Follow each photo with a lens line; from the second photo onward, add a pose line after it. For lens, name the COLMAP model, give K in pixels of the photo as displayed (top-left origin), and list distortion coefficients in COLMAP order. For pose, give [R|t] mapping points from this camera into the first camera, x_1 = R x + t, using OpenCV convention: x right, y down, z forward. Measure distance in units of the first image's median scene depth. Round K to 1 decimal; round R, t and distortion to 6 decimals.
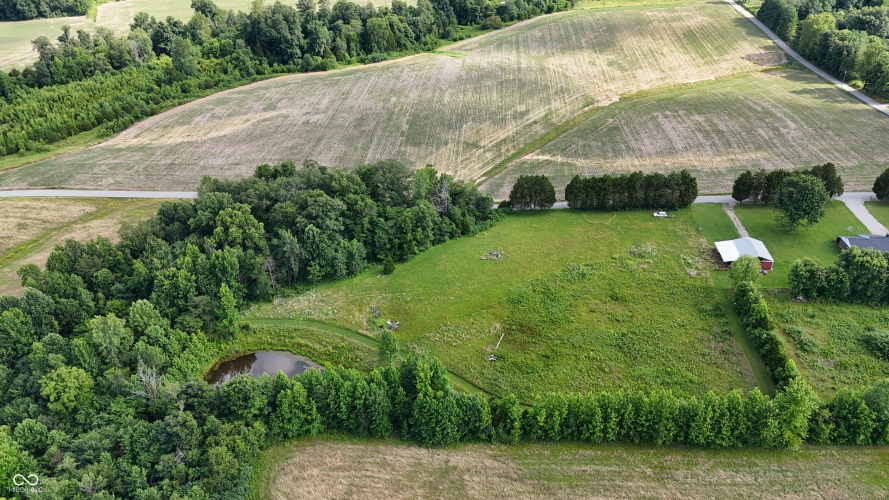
lens RADIAL K [[655.5, 0, 444.2], [0, 655.5, 247.6], [0, 0, 1]] dist [0.079841, -0.076636]
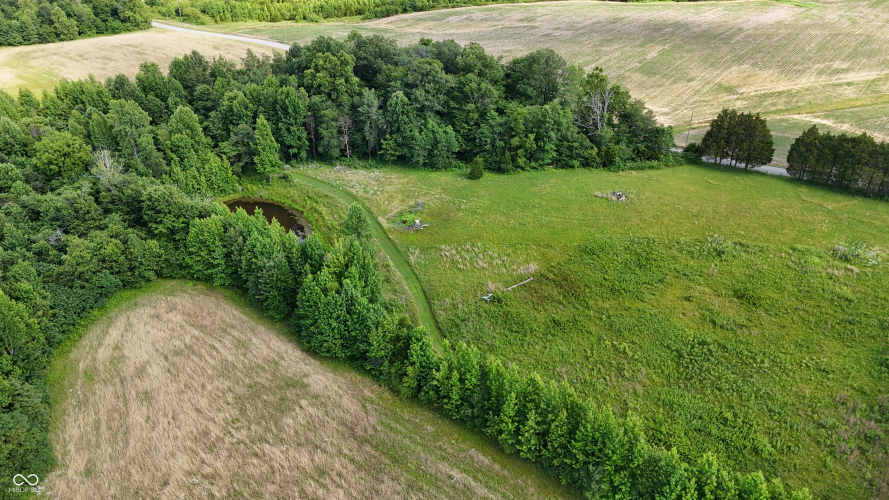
lens RADIAL K [[655.5, 0, 442.9], [0, 655.5, 249.9], [0, 0, 1]] dist [0.079841, -0.076636]
pose [[0.811458, 0.308176, -0.496552, 0.303563], [-0.303704, 0.948292, 0.092231, 0.059677], [0.499300, 0.075963, 0.863093, 0.315393]]
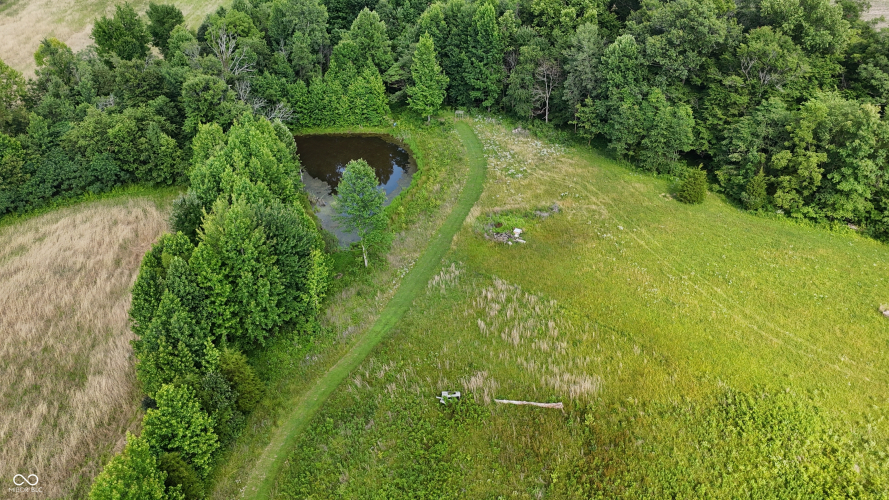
lens RADIAL K [[655.5, 0, 444.4], [0, 655.5, 247.0], [0, 0, 1]] dist [0.079841, -0.076636]
pose [[0.210079, 0.521888, -0.826740, 0.276718], [-0.485283, 0.789751, 0.375225, -0.027208], [0.848745, 0.322376, 0.419173, 0.686036]]
